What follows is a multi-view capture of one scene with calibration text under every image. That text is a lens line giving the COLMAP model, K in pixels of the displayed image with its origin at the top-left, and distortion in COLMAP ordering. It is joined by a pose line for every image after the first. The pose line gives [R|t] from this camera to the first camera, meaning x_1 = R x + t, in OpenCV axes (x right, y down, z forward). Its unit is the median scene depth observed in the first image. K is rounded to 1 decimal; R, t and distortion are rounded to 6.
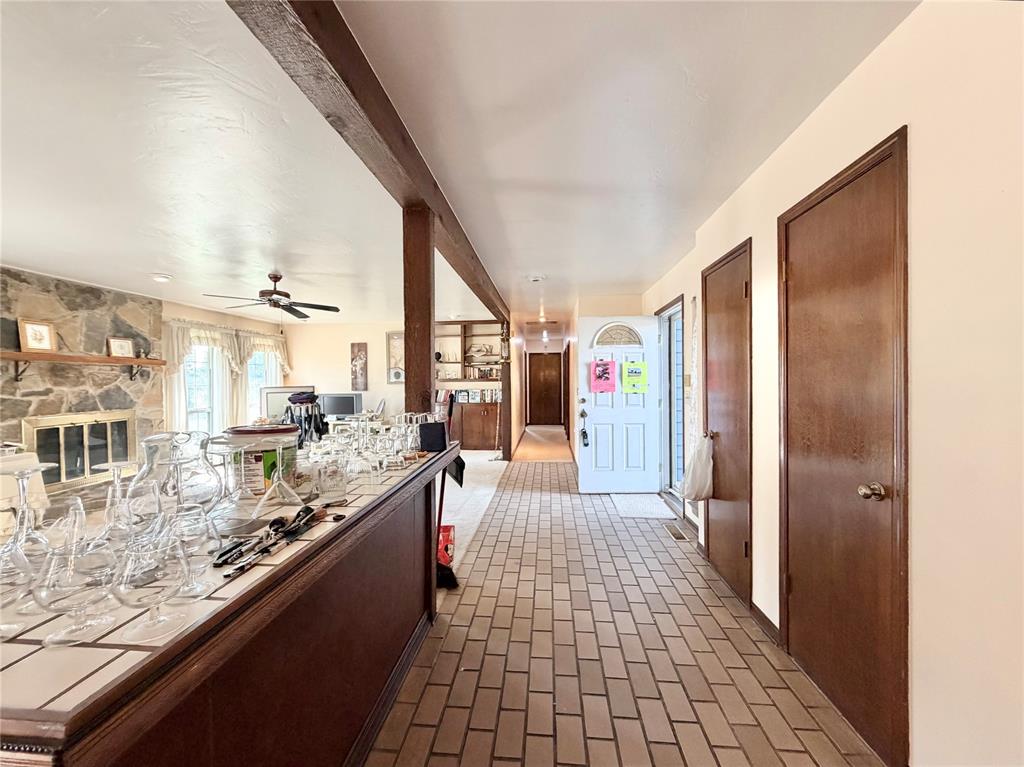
lens RADIAL K [[419.3, 0, 513.2], [0, 419.3, 384.0], [0, 0, 1]] dist [-0.000716, -0.000076]
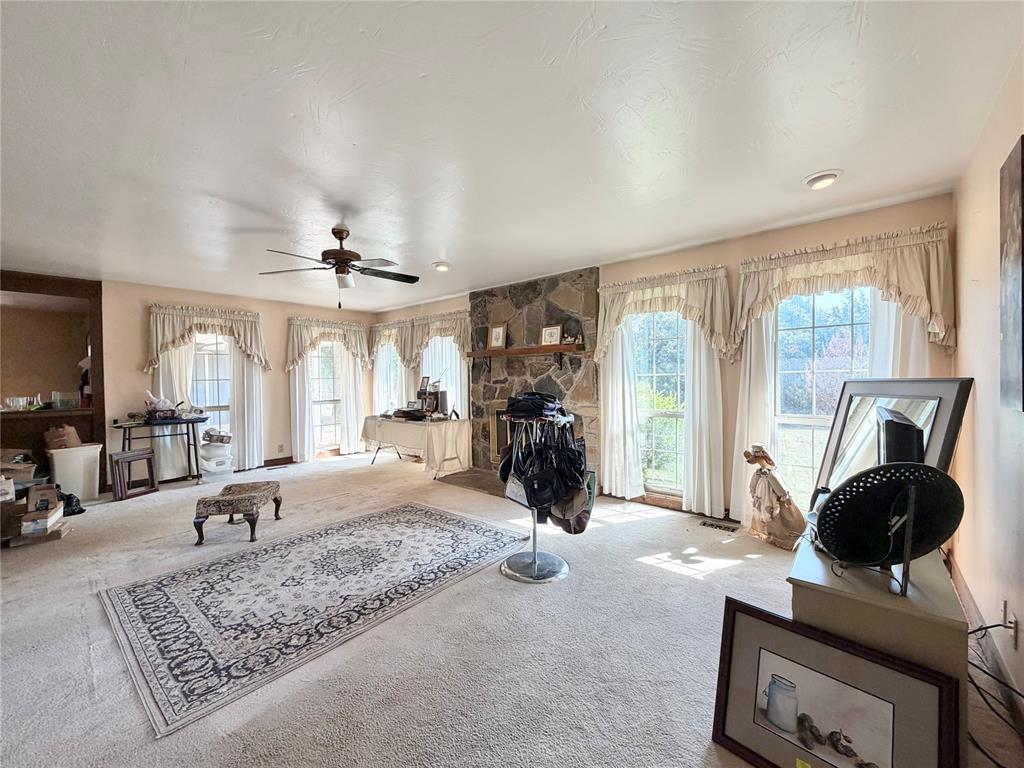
lens RADIAL K [[407.2, 0, 514.0], [0, 407.2, 383.9], [0, 0, 1]] dist [-0.001861, -0.000238]
pose [[-0.584255, 0.028036, -0.811086, -0.132254], [0.011086, 0.999586, 0.026566, -0.002786], [0.811495, 0.006529, -0.584323, 1.430033]]
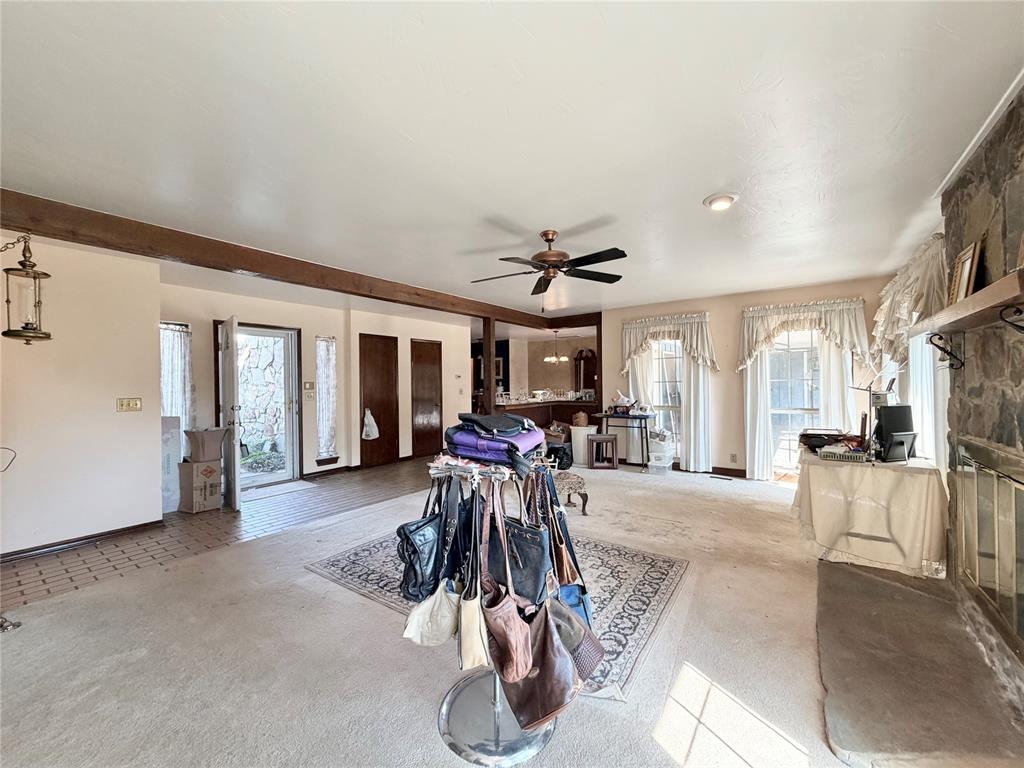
lens RADIAL K [[407.7, 0, 505.2], [0, 407.7, 382.0], [0, 0, 1]] dist [-0.000078, -0.000074]
pose [[-0.852818, 0.021625, 0.521761, -0.739823], [0.024504, 0.999699, -0.001381, -0.002712], [-0.521633, 0.011607, -0.853091, 1.405664]]
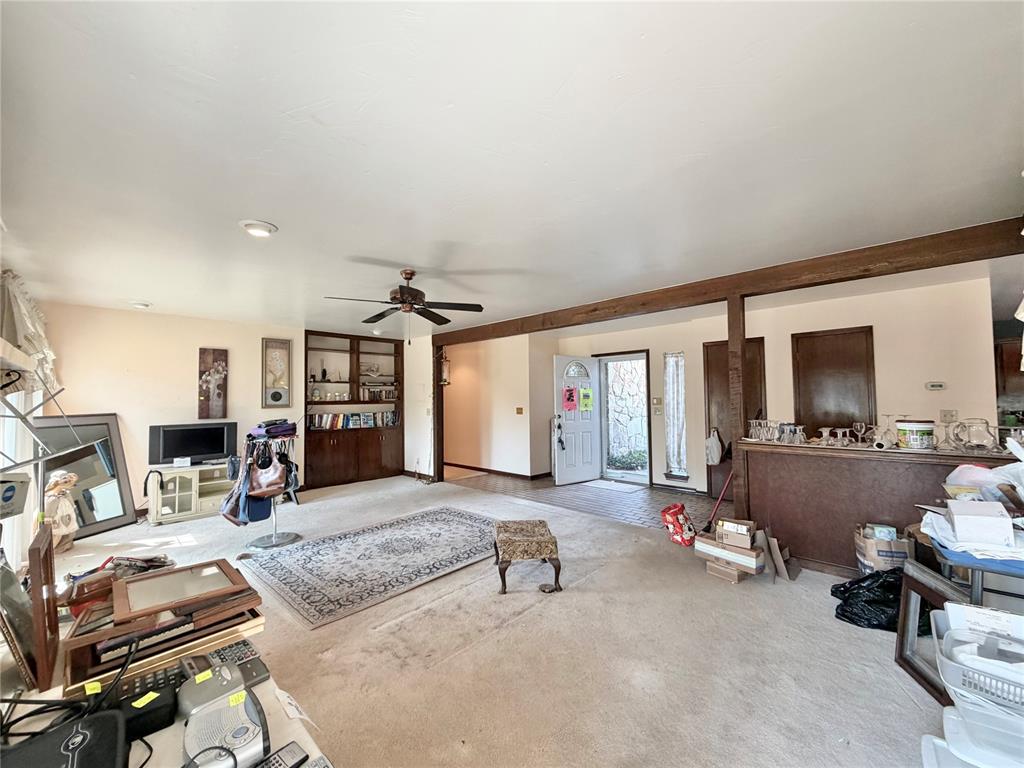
lens RADIAL K [[407.2, 0, 514.0], [0, 407.2, 383.9], [0, 0, 1]] dist [-0.001861, -0.000238]
pose [[0.626637, 0.031382, 0.778679, -0.888203], [0.011341, 0.998716, -0.049376, -0.003680], [-0.779229, 0.039771, 0.625476, 0.313336]]
